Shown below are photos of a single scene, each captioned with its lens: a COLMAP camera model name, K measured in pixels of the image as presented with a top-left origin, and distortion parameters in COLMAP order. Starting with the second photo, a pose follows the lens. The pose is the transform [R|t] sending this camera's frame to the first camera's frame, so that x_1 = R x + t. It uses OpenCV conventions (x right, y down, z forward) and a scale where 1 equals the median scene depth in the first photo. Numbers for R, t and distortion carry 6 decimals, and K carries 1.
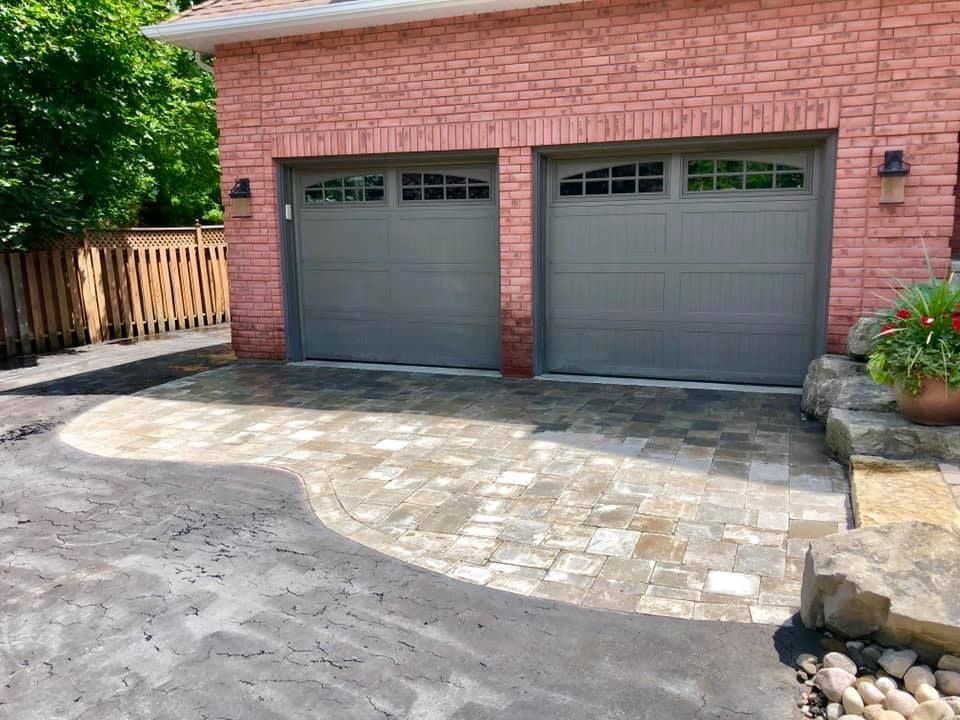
lens RADIAL K [[815.5, 0, 471.9], [0, 815.5, 358.3], [0, 0, 1]] dist [0.029186, -0.025759]
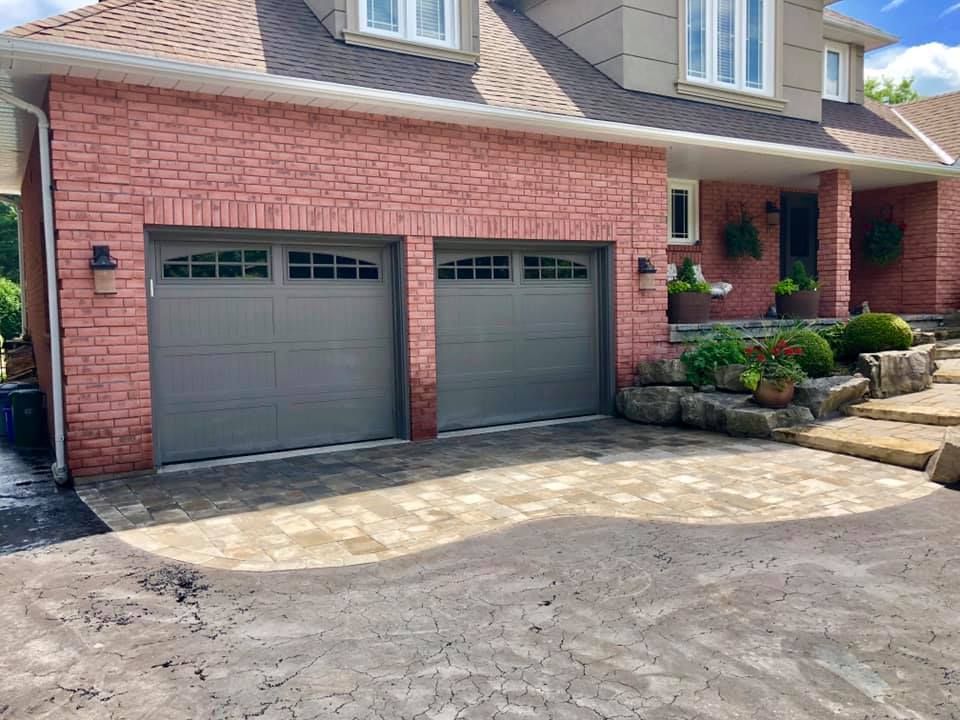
lens RADIAL K [[815.5, 0, 476.7], [0, 815.5, 366.1], [0, 0, 1]] dist [0.029186, -0.025759]
pose [[0.573788, -0.058886, 0.816884, -0.844265], [0.140857, 0.989645, -0.027599, -0.035814], [-0.806800, 0.130900, 0.576141, 0.304760]]
